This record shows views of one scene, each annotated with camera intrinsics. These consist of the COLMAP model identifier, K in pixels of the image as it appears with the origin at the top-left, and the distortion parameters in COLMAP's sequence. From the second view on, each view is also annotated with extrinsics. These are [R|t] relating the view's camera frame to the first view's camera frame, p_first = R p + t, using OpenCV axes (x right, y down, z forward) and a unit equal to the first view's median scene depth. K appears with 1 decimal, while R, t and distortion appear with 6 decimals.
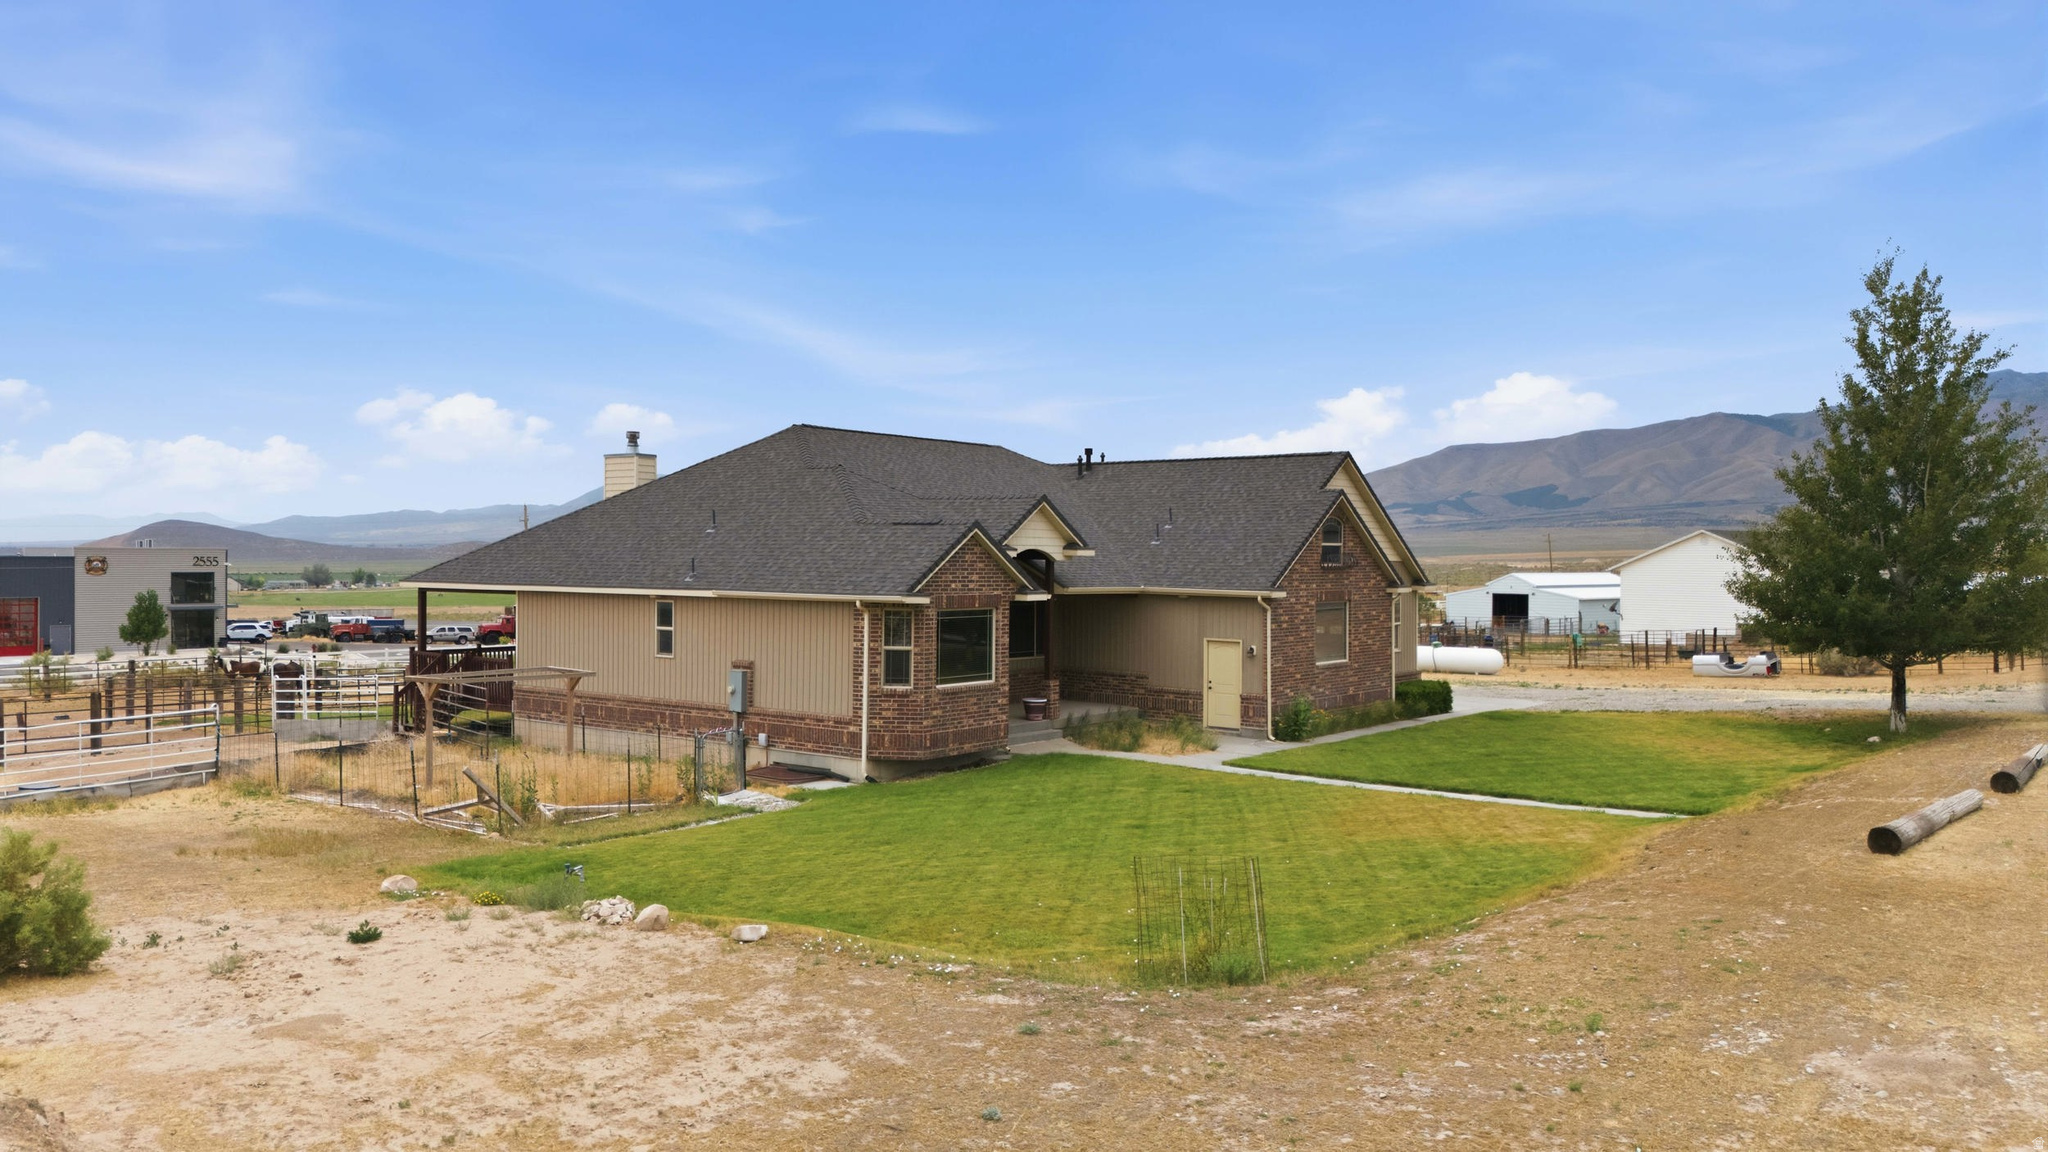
lens RADIAL K [[1490.0, 0, 1024.0], [0, 1490.0, 576.0], [0, 0, 1]] dist [0.012193, 0.000433]
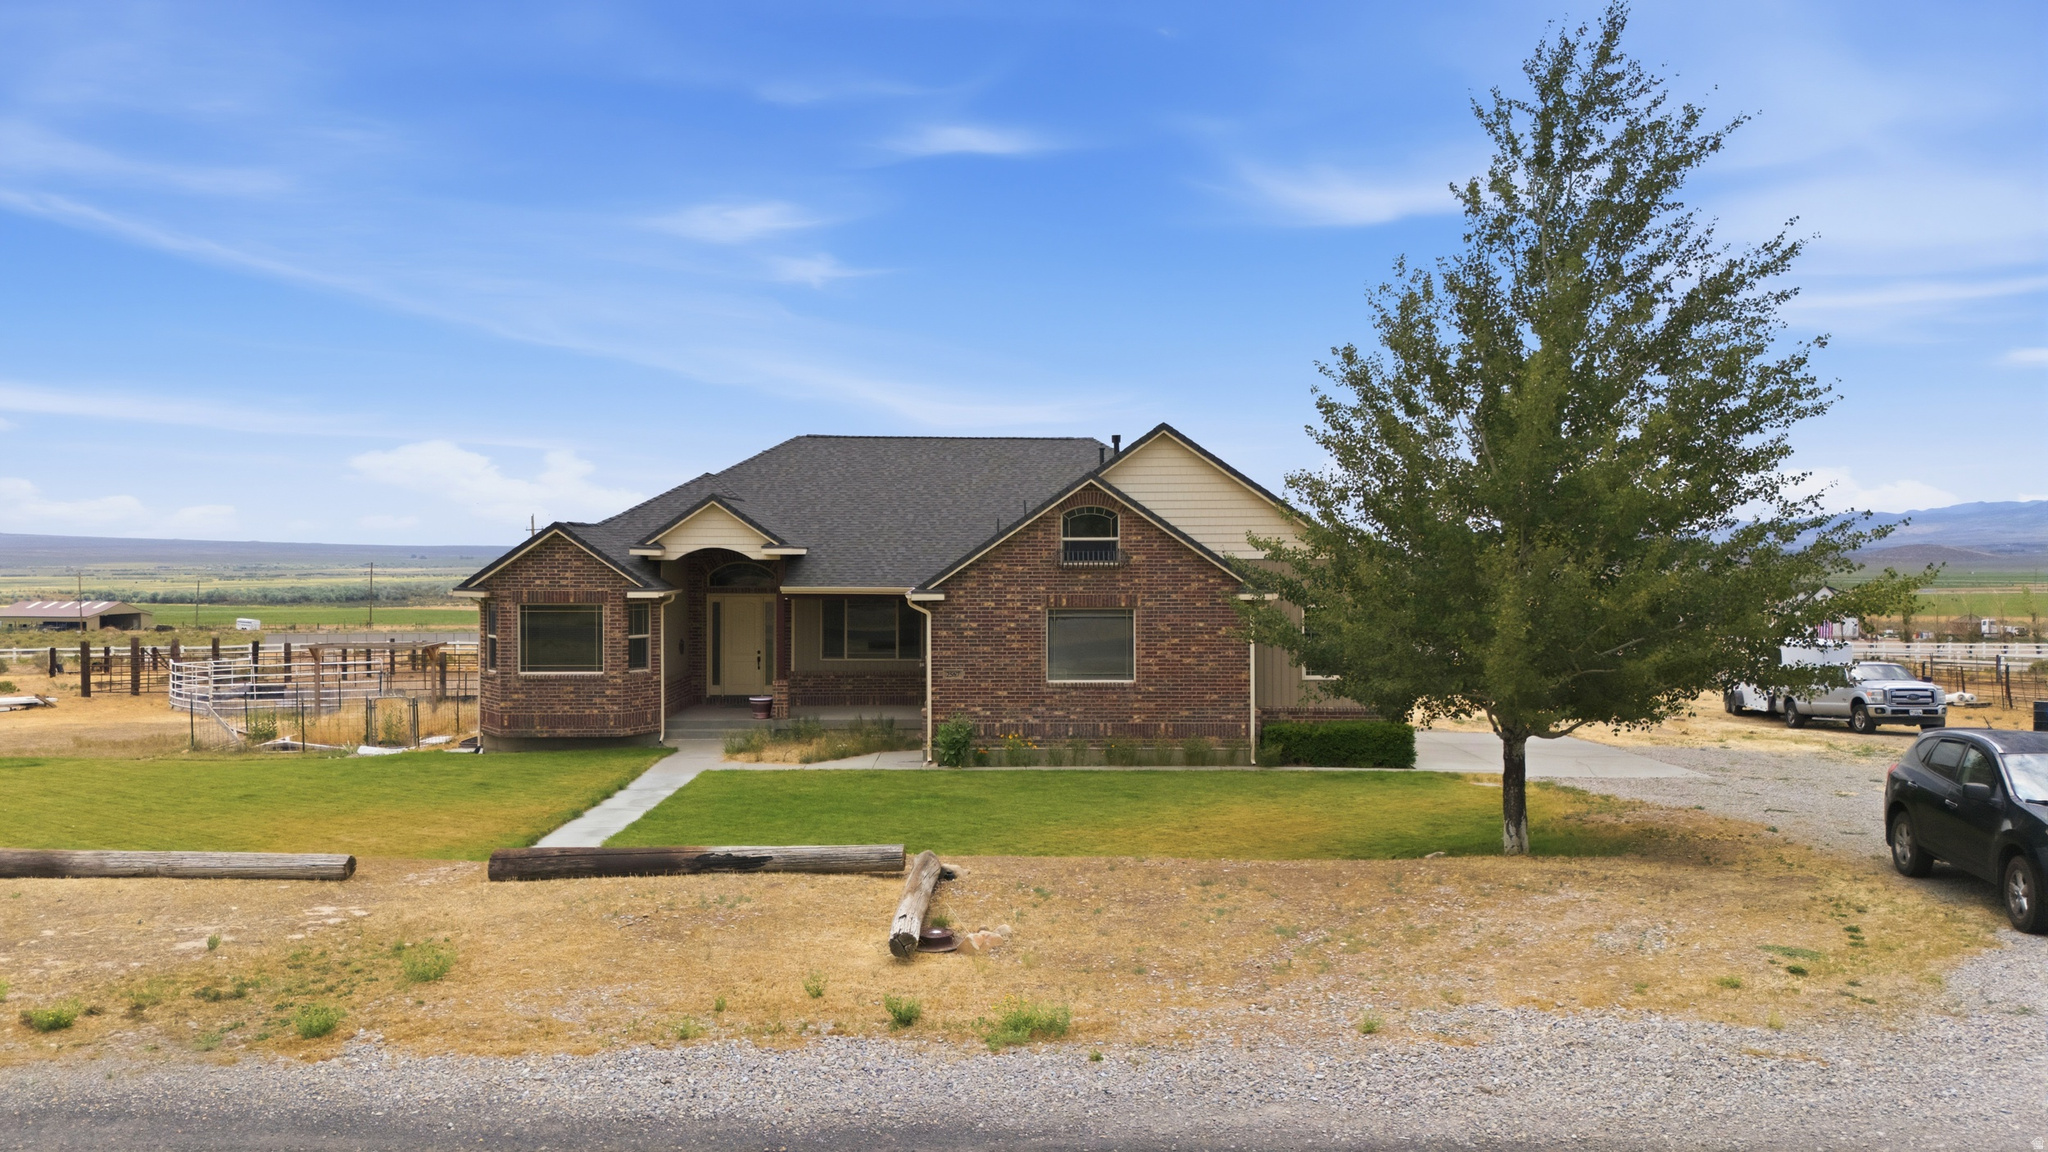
lens RADIAL K [[1420.7, 0, 1024.0], [0, 1420.7, 576.0], [0, 0, 1]] dist [0.244757, 0.000136]
pose [[0.623858, 0.008531, -0.781491, 0.792639], [-0.005613, 0.999964, 0.006435, -0.005434], [0.781518, 0.000372, 0.623883, 0.474469]]
